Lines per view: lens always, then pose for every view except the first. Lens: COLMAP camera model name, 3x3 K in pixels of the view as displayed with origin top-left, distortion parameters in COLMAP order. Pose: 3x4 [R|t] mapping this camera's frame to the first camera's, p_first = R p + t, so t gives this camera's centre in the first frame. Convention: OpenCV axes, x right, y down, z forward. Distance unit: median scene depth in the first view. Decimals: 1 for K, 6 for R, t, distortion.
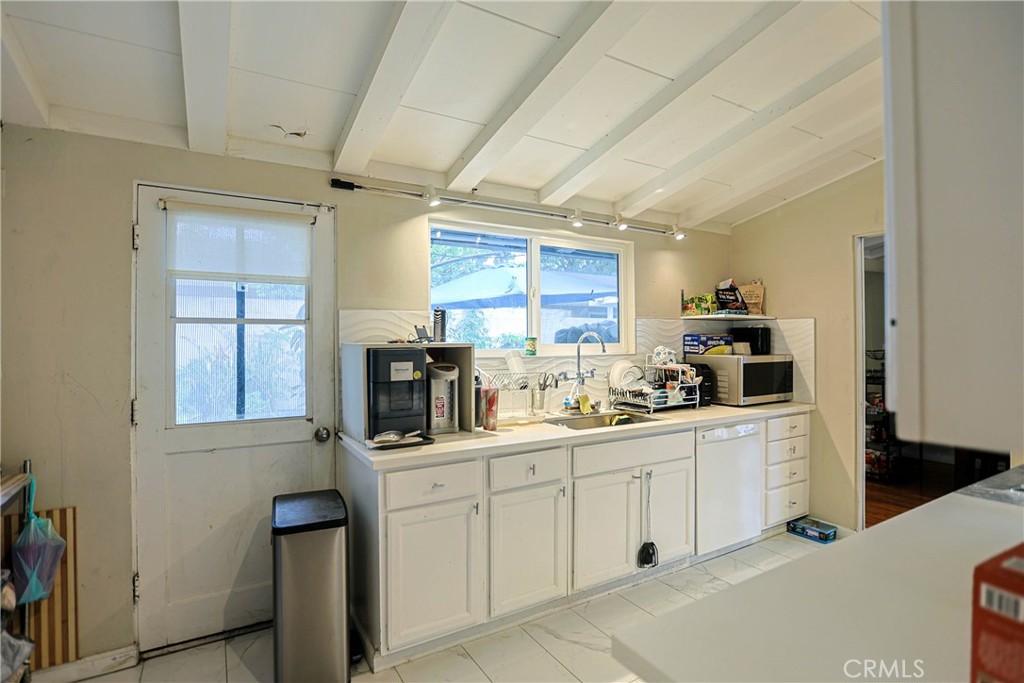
lens RADIAL K [[499.0, 0, 523.1], [0, 499.0, 341.7], [0, 0, 1]] dist [-0.084800, 0.084756]
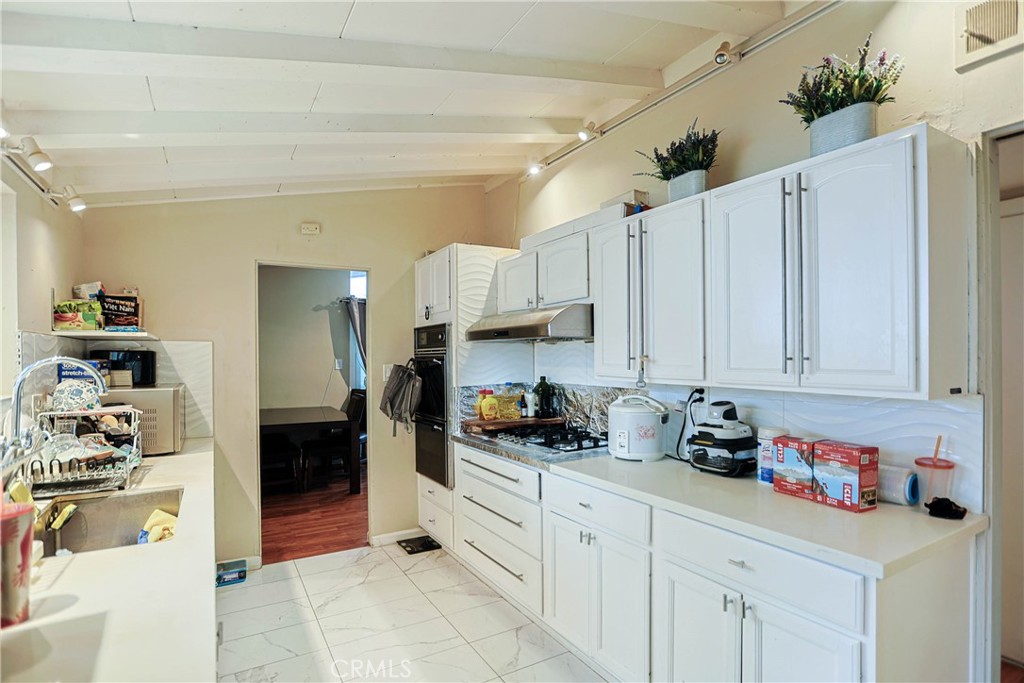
lens RADIAL K [[486.6, 0, 511.1], [0, 486.6, 361.9], [0, 0, 1]] dist [-0.002042, -0.000168]
pose [[0.080621, -0.007887, 0.996714, -0.314601], [0.013947, 0.999880, 0.006783, -0.010674], [-0.996647, 0.013355, 0.080722, 0.466345]]
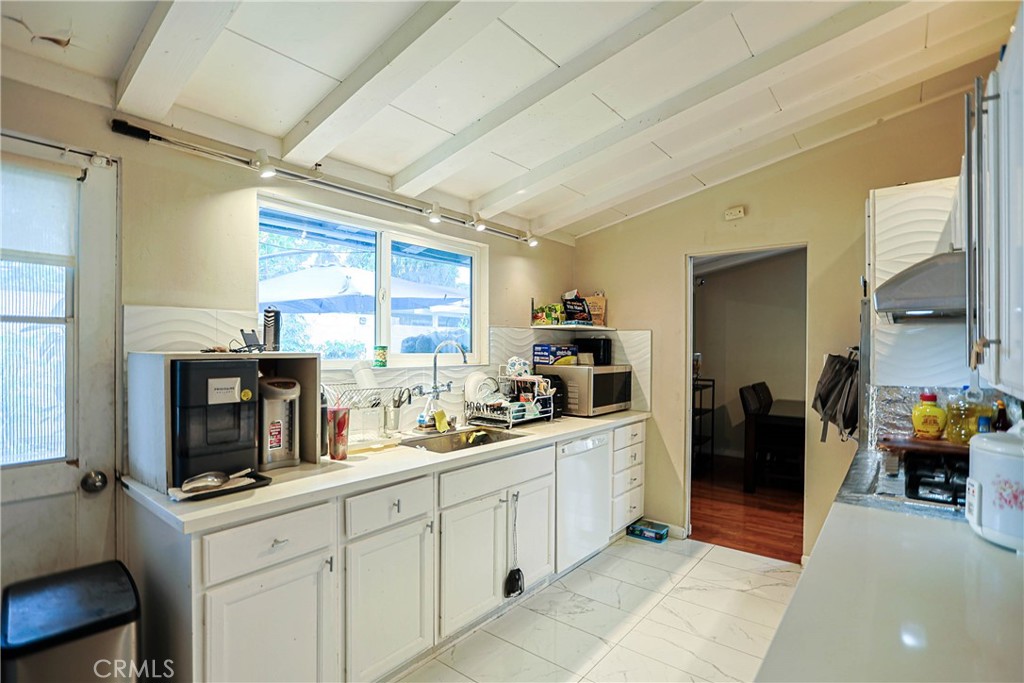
lens RADIAL K [[495.0, 0, 504.1], [0, 495.0, 350.6], [0, 0, 1]] dist [-0.058677, 0.026119]
pose [[0.946791, 0.007670, 0.321758, -0.055805], [-0.007914, 0.999969, -0.000551, -0.001963], [-0.321752, -0.002025, 0.946822, 0.119618]]
